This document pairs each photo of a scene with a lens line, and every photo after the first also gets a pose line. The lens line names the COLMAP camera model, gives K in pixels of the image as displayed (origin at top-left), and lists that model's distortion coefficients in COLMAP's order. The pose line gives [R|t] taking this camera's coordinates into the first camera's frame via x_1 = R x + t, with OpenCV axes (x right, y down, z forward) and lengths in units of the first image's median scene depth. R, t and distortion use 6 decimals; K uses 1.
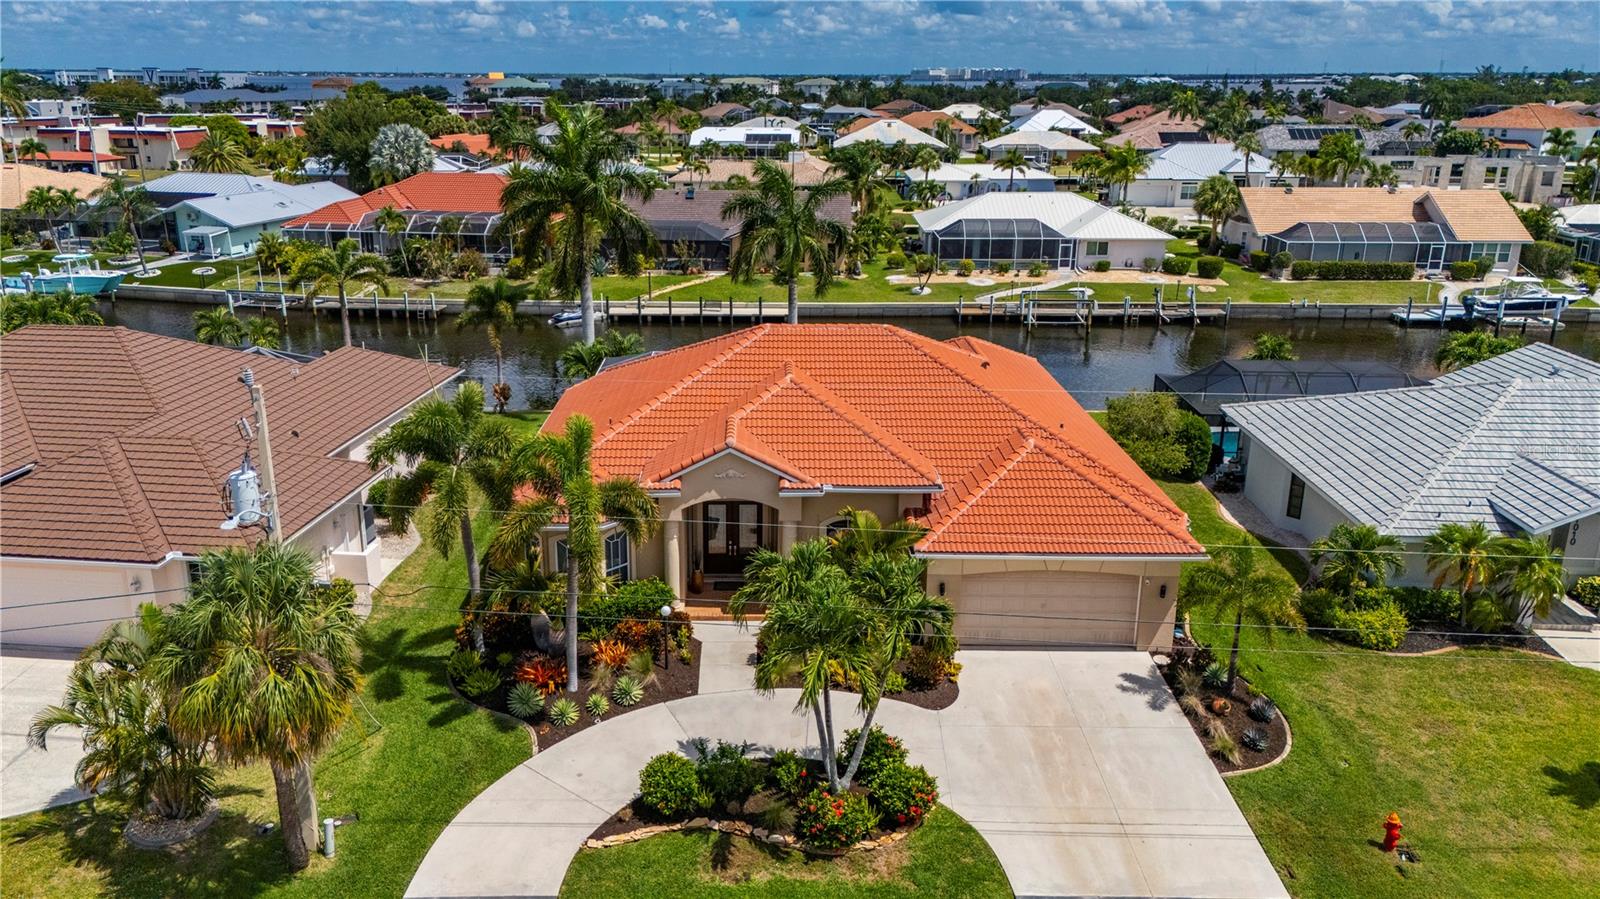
lens RADIAL K [[1198.6, 0, 767.1], [0, 1198.6, 448.0], [0, 0, 1]] dist [0.044160, -0.003575]
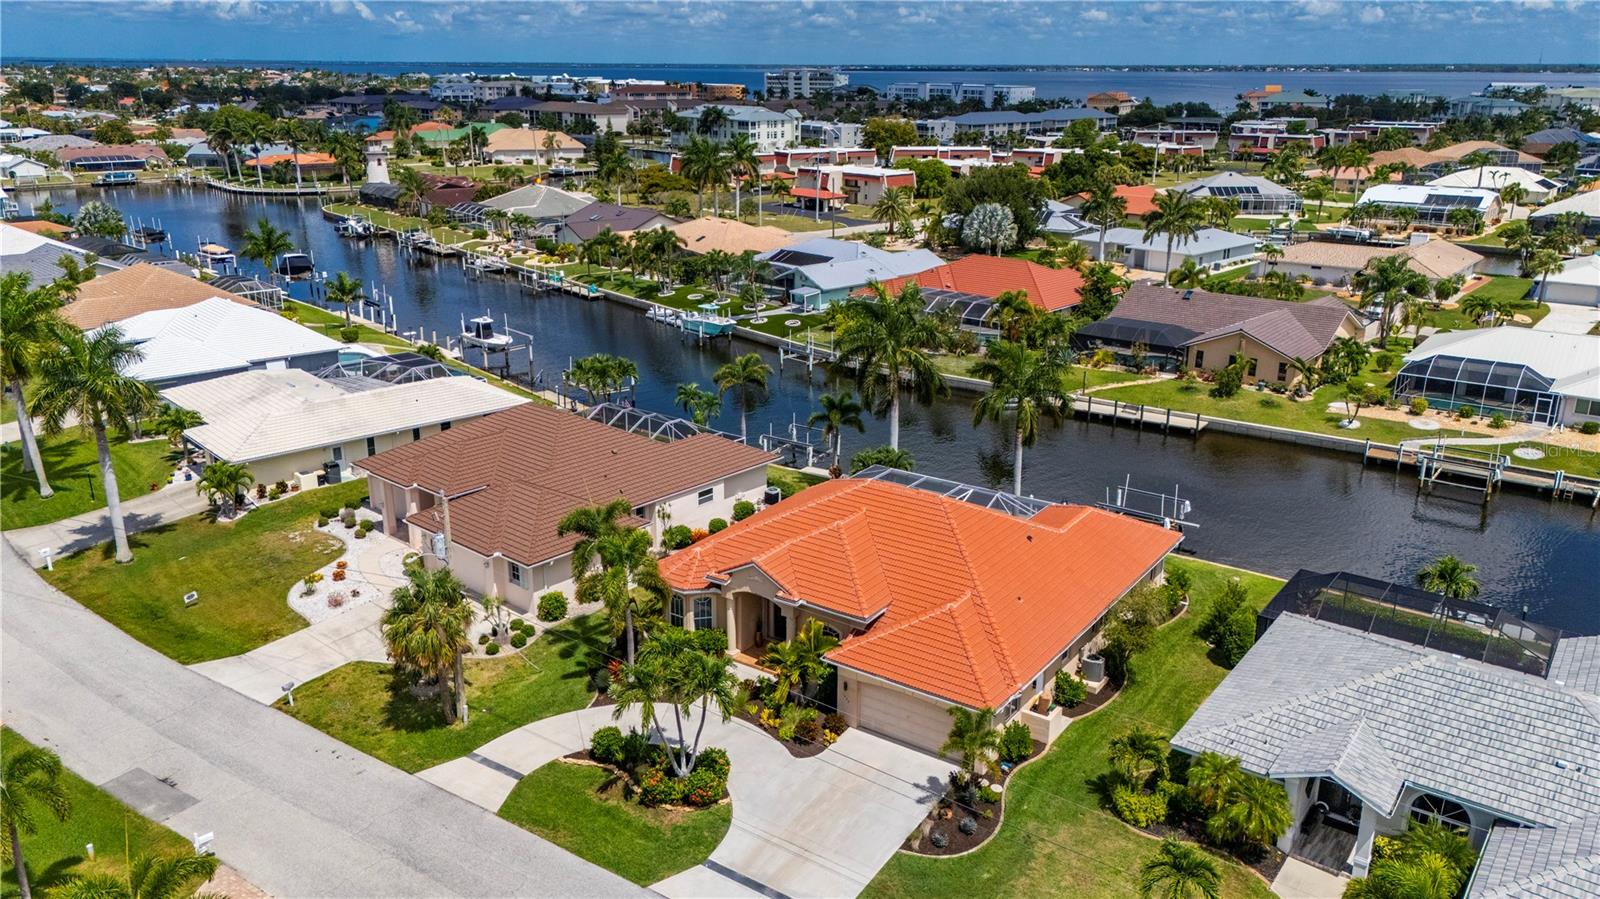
lens RADIAL K [[1194.3, 0, 798.5], [0, 1194.3, 449.3], [0, 0, 1]] dist [0.064081, -0.056601]
pose [[0.821649, 0.174618, -0.542588, 0.847189], [-0.170736, 0.983608, 0.058001, -0.250274], [0.543822, 0.044983, 0.837994, -0.314628]]
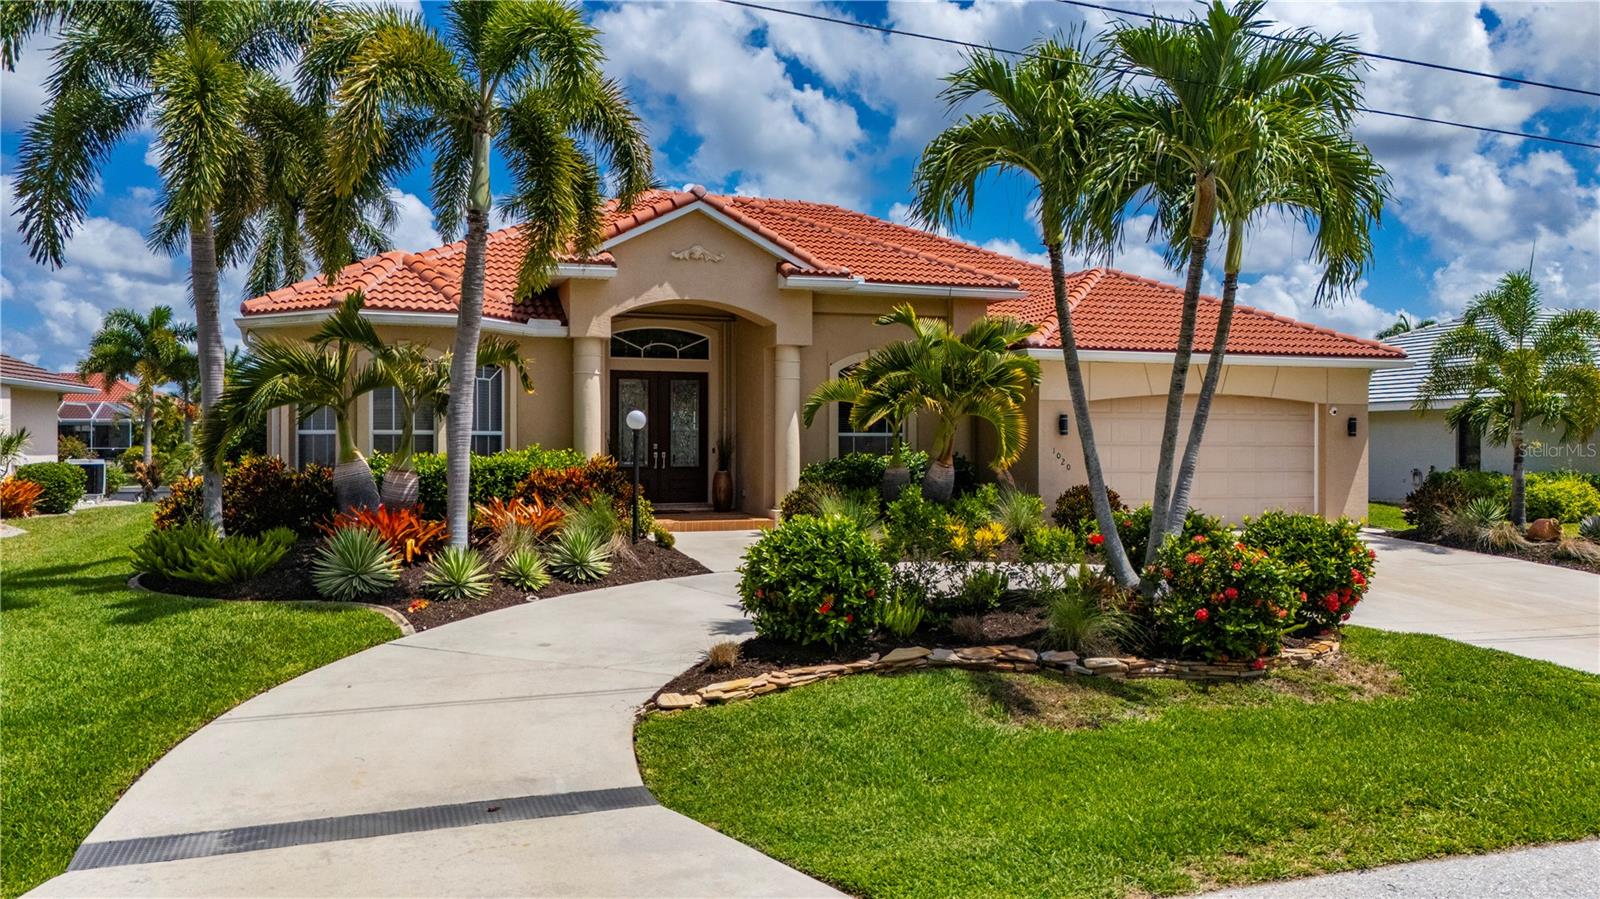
lens RADIAL K [[1182.4, 0, 801.5], [0, 1182.4, 448.5], [0, 0, 1]] dist [0.117651, -0.214663]
pose [[0.943564, -0.002729, 0.331180, -0.172192], [0.098470, 0.957057, -0.272663, 0.271749], [-0.316214, 0.289886, 0.903313, 0.489295]]
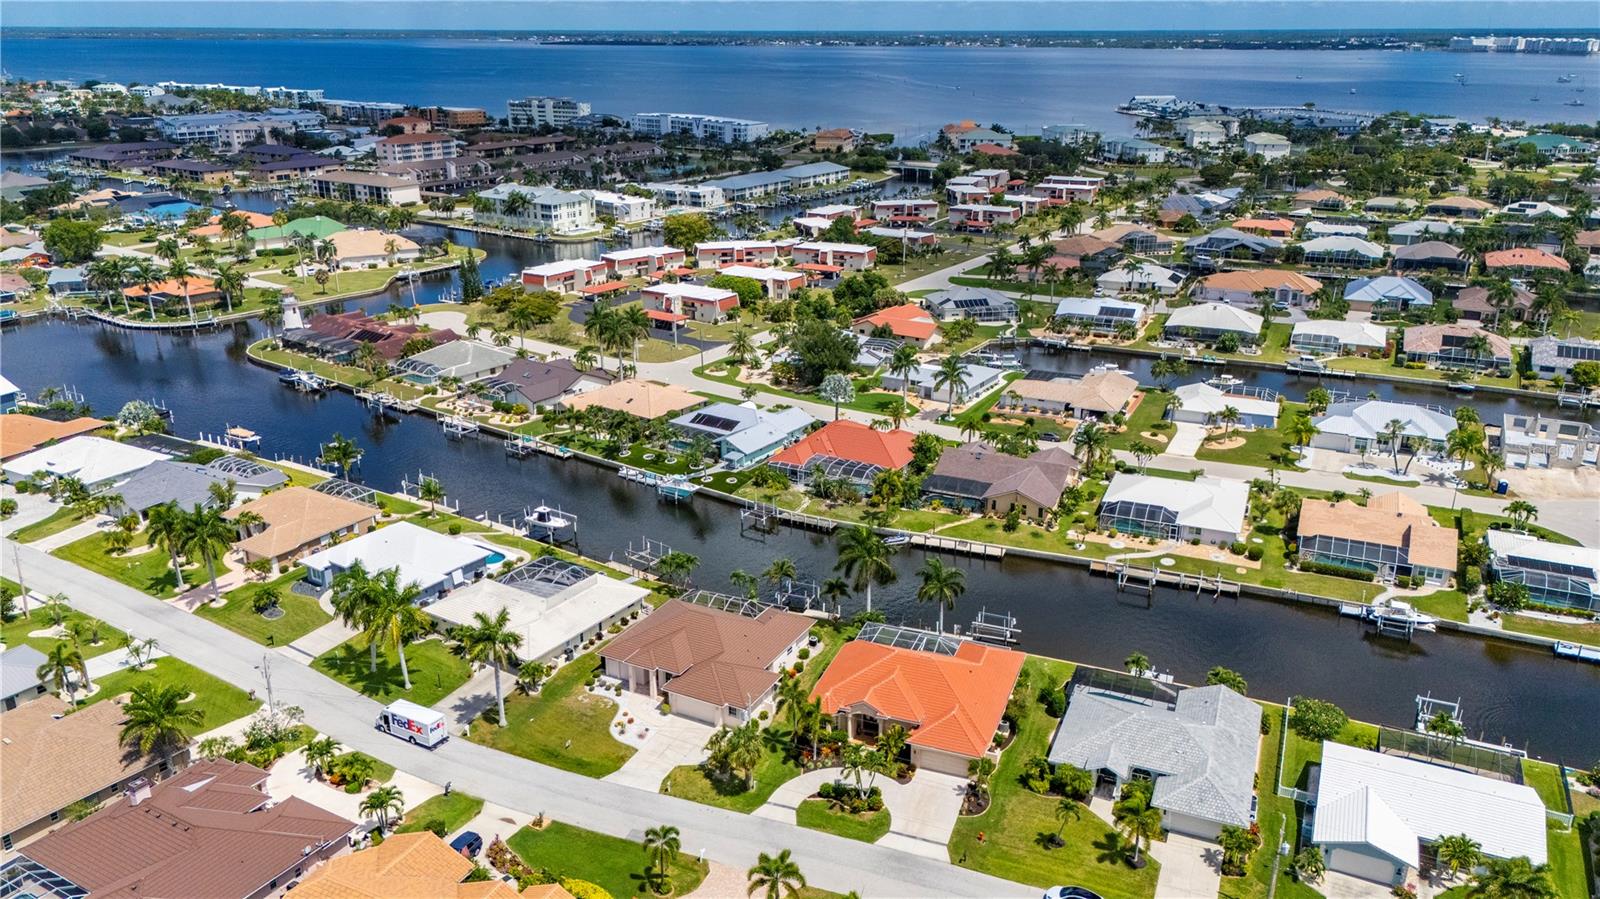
lens RADIAL K [[1182.0, 0, 800.0], [0, 1182.0, 449.5], [0, 0, 1]] dist [0.079482, -0.081533]
pose [[0.934082, 0.116916, -0.337375, 0.911471], [-0.104987, 0.993036, 0.053458, -0.931725], [0.341275, -0.014514, 0.939851, -2.452702]]
